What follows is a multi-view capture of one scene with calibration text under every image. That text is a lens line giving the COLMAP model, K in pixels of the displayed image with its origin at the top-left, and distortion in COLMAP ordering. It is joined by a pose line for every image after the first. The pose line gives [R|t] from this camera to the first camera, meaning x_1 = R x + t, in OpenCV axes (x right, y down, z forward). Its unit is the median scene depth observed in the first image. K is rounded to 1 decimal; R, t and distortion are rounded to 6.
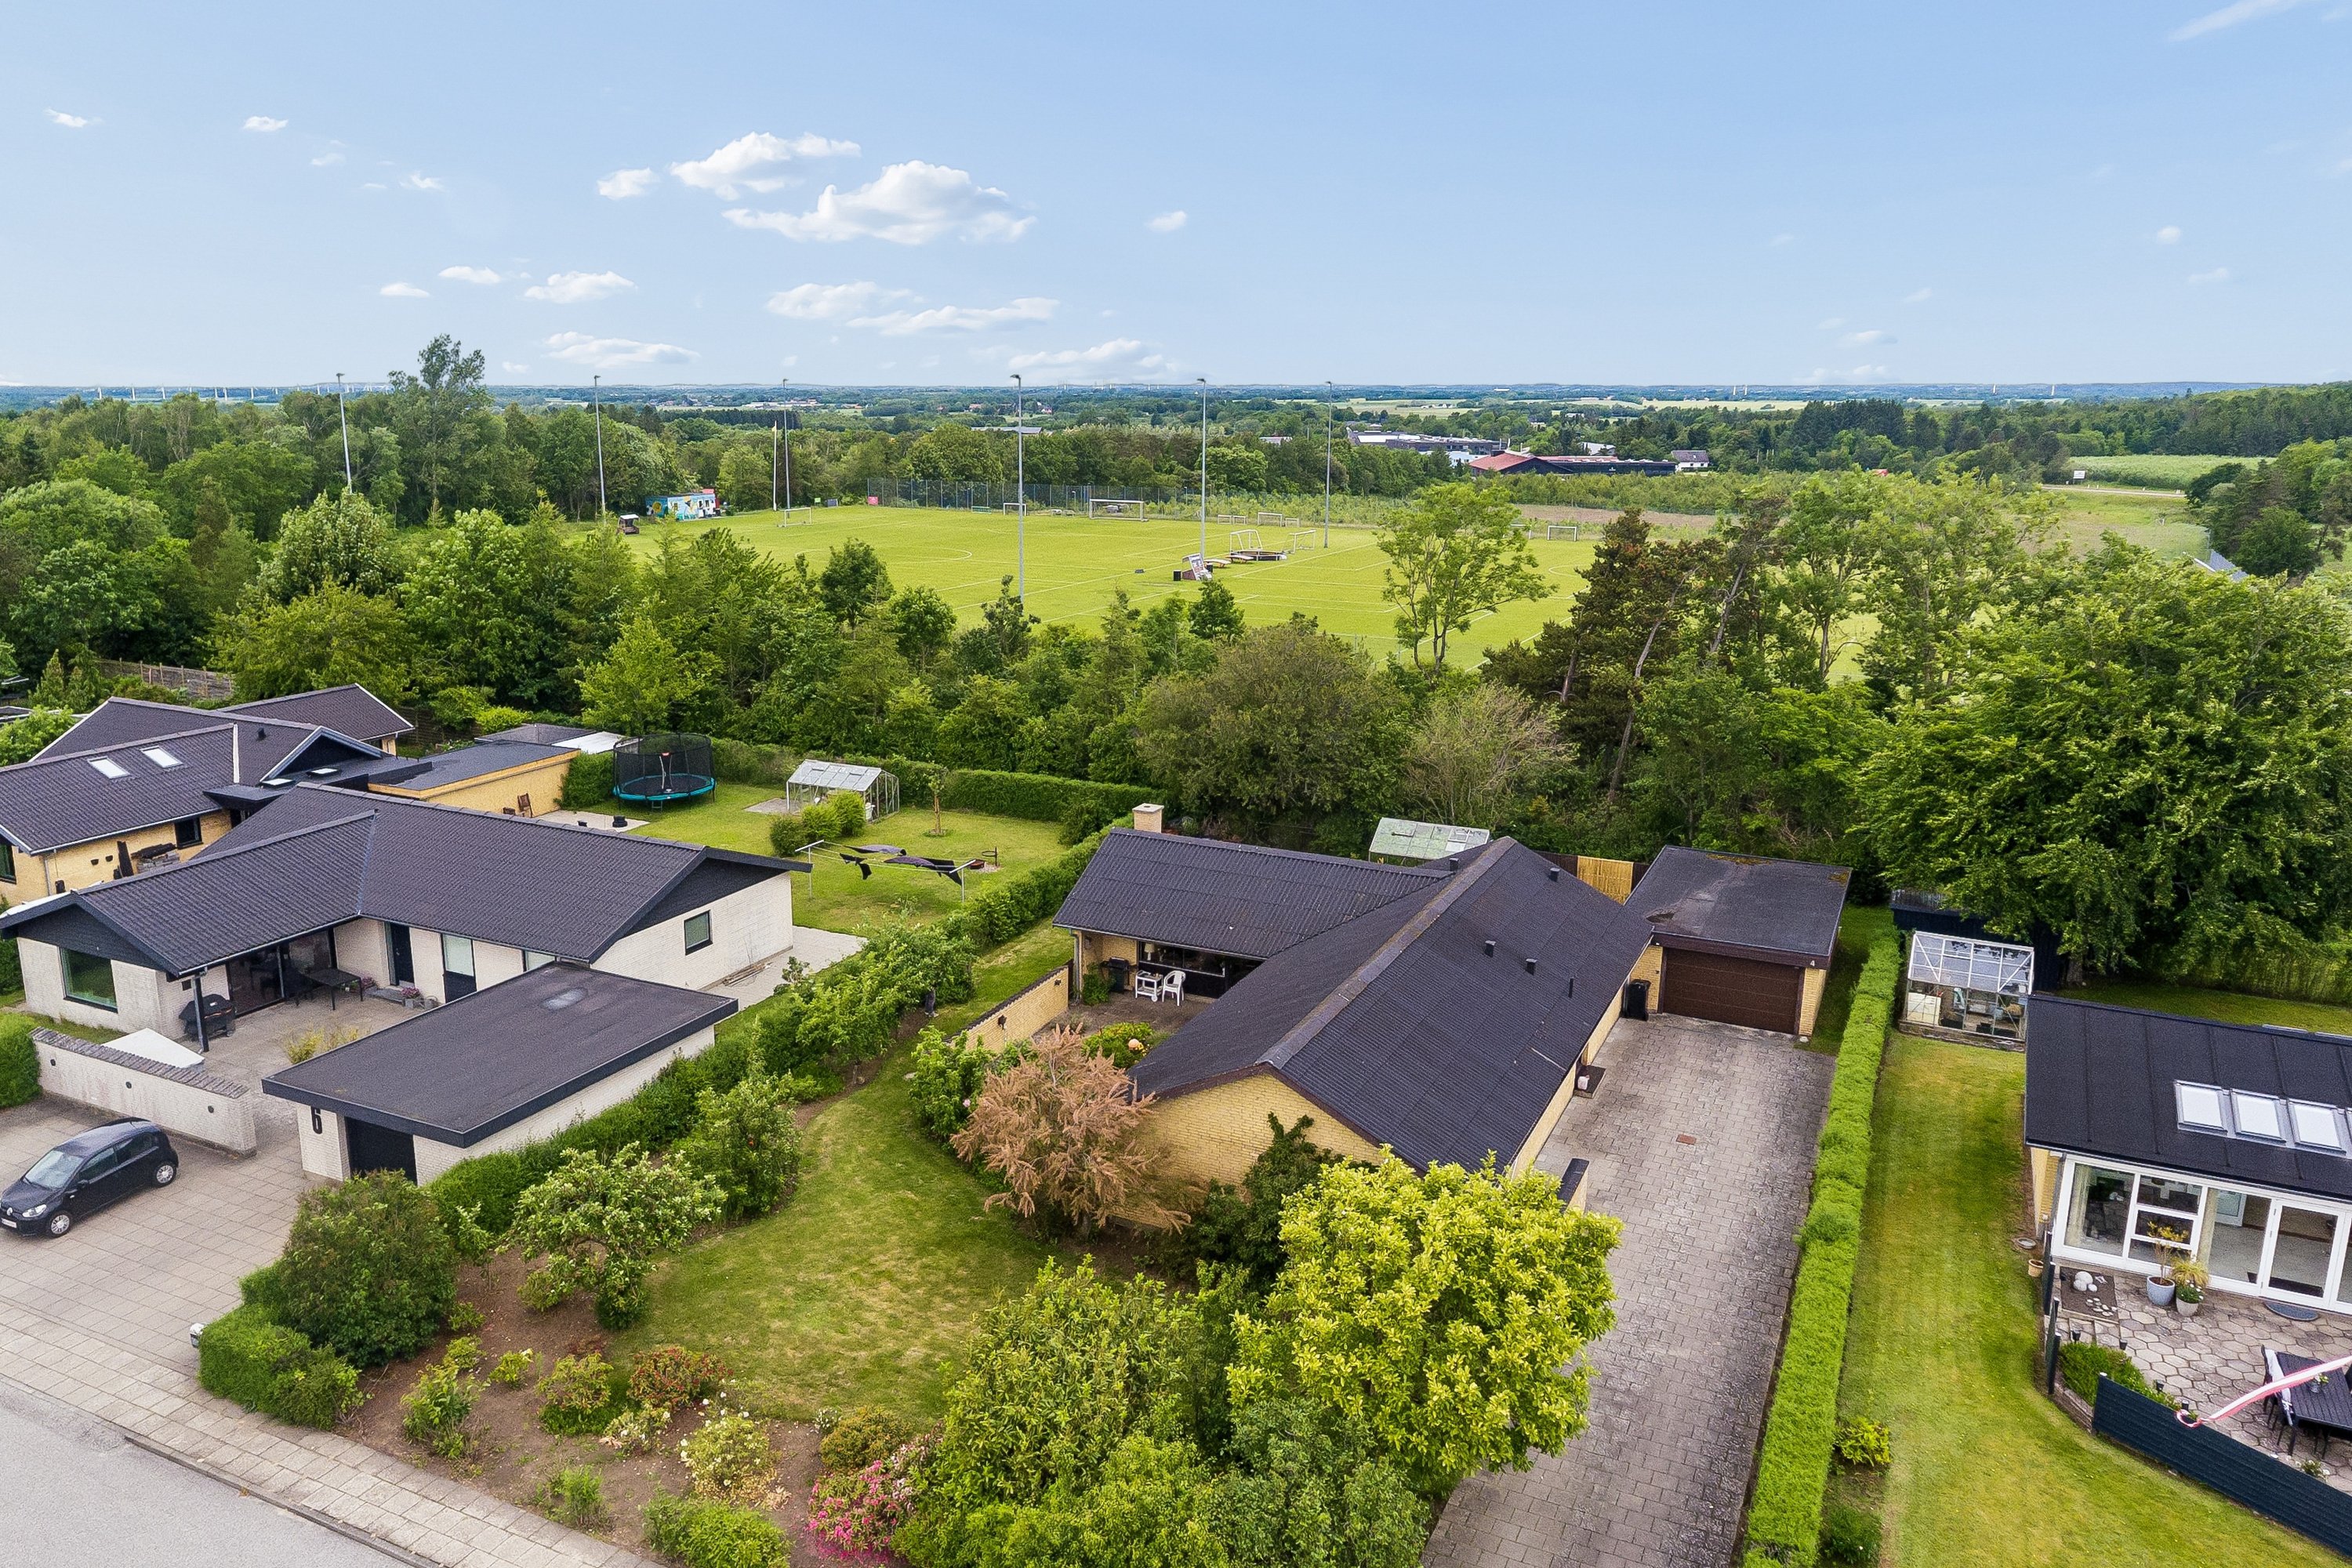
lens RADIAL K [[1678.6, 0, 1122.9], [0, 1678.6, 774.4], [0, 0, 1]] dist [0.000522, -0.003719]
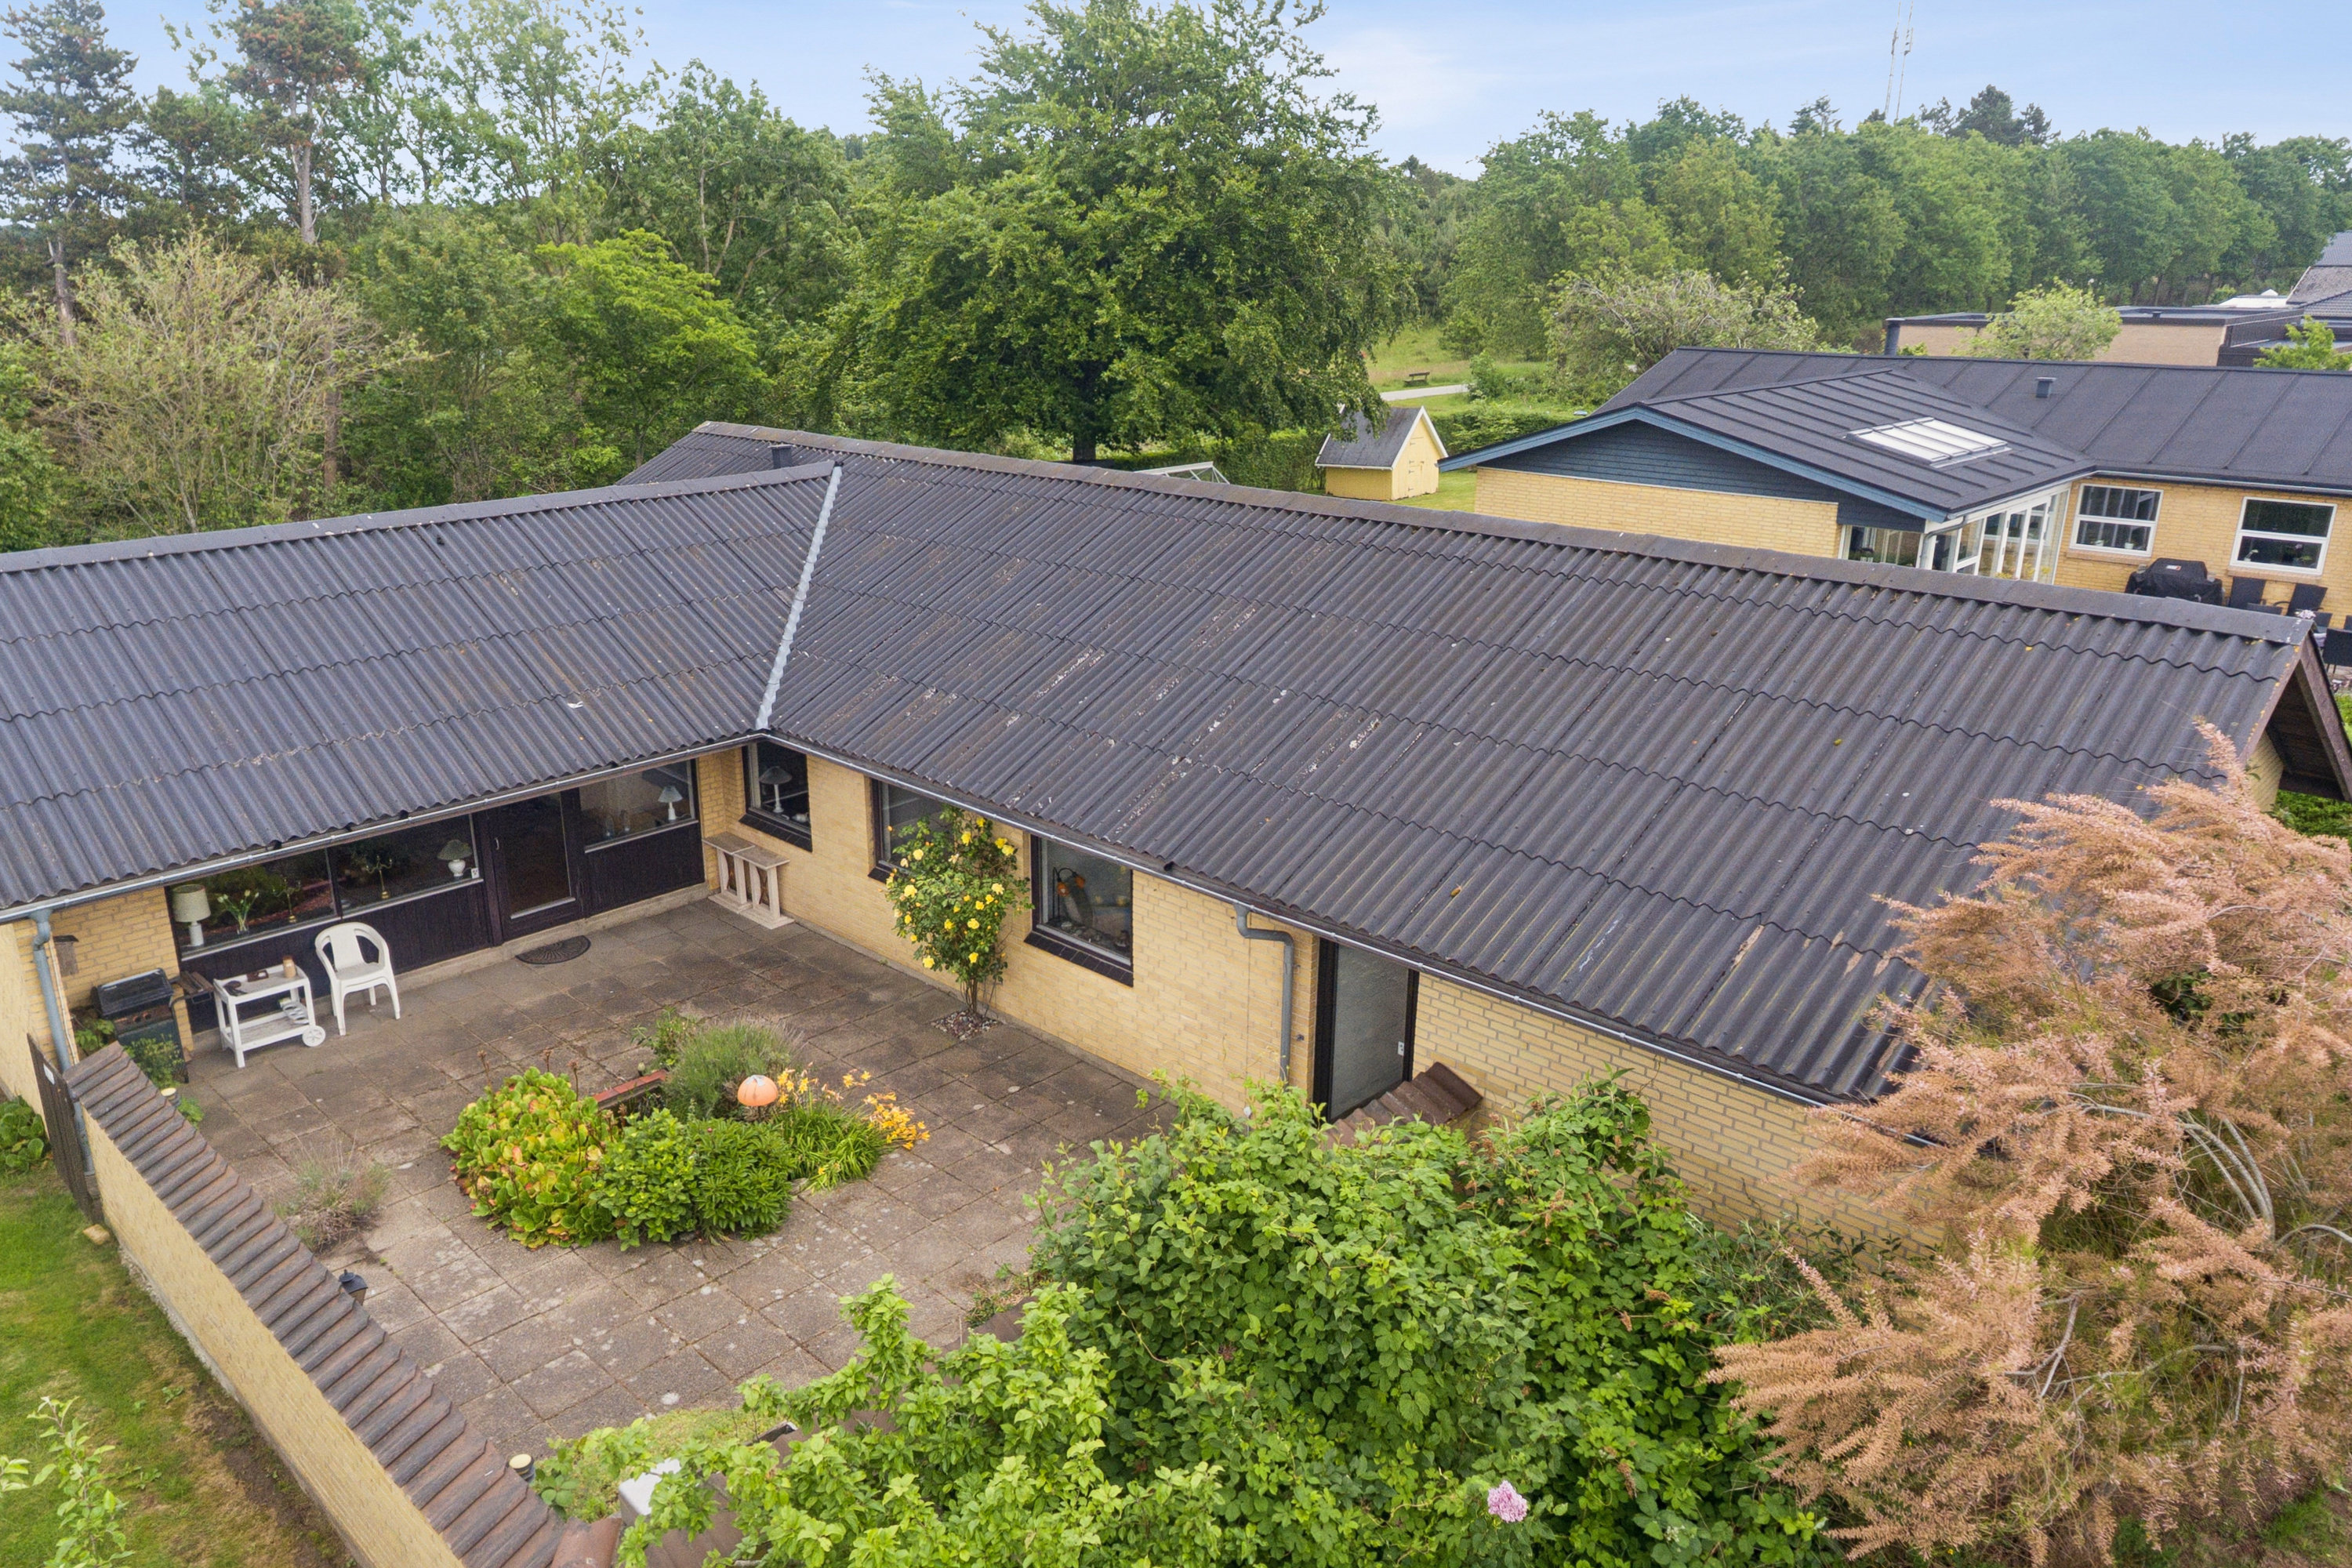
lens RADIAL K [[1622.8, 0, 1114.2], [0, 1622.8, 780.1], [0, 0, 1]] dist [0.004138, 0.002024]
pose [[0.308869, -0.298221, 0.903141, -0.189333], [0.217146, 0.946603, 0.238309, 0.048865], [-0.925985, 0.122507, 0.357134, 0.740877]]
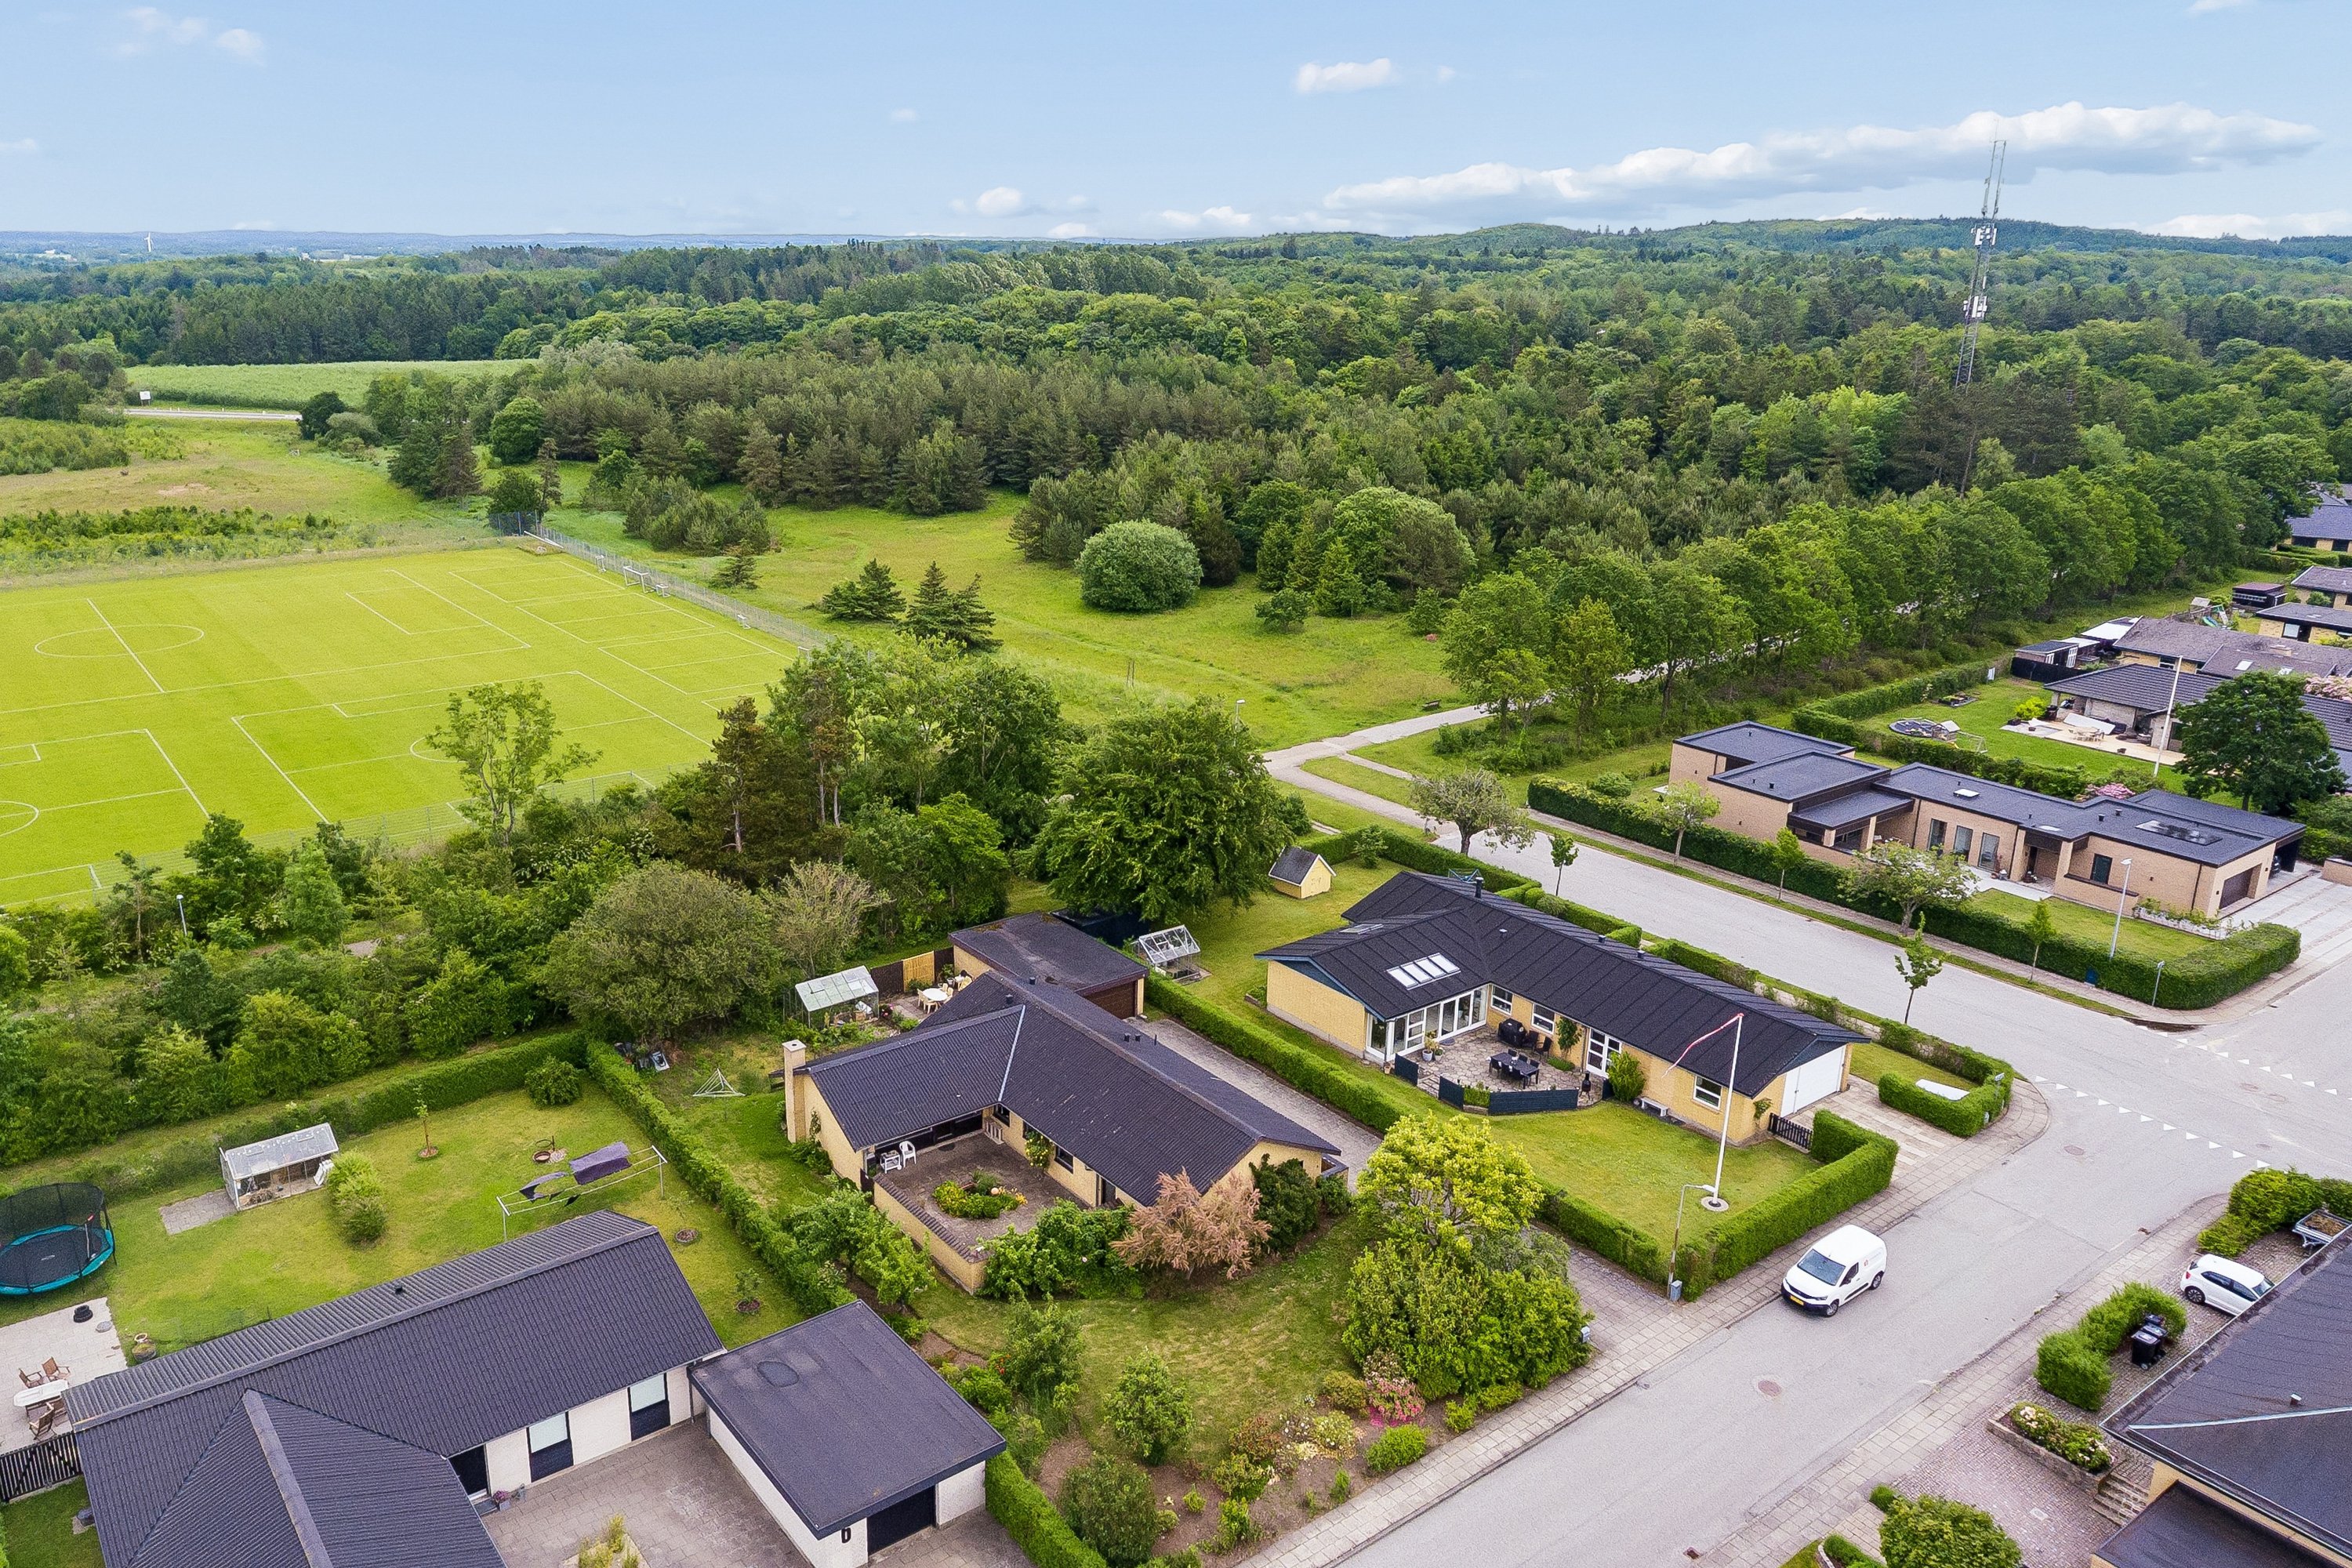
lens RADIAL K [[1678.6, 0, 1122.9], [0, 1678.6, 774.4], [0, 0, 1]] dist [0.000522, -0.003719]
pose [[0.440876, -0.265397, 0.857434, -1.011256], [0.193673, 0.960911, 0.197842, -0.423692], [-0.876424, 0.078838, 0.475043, 0.133946]]
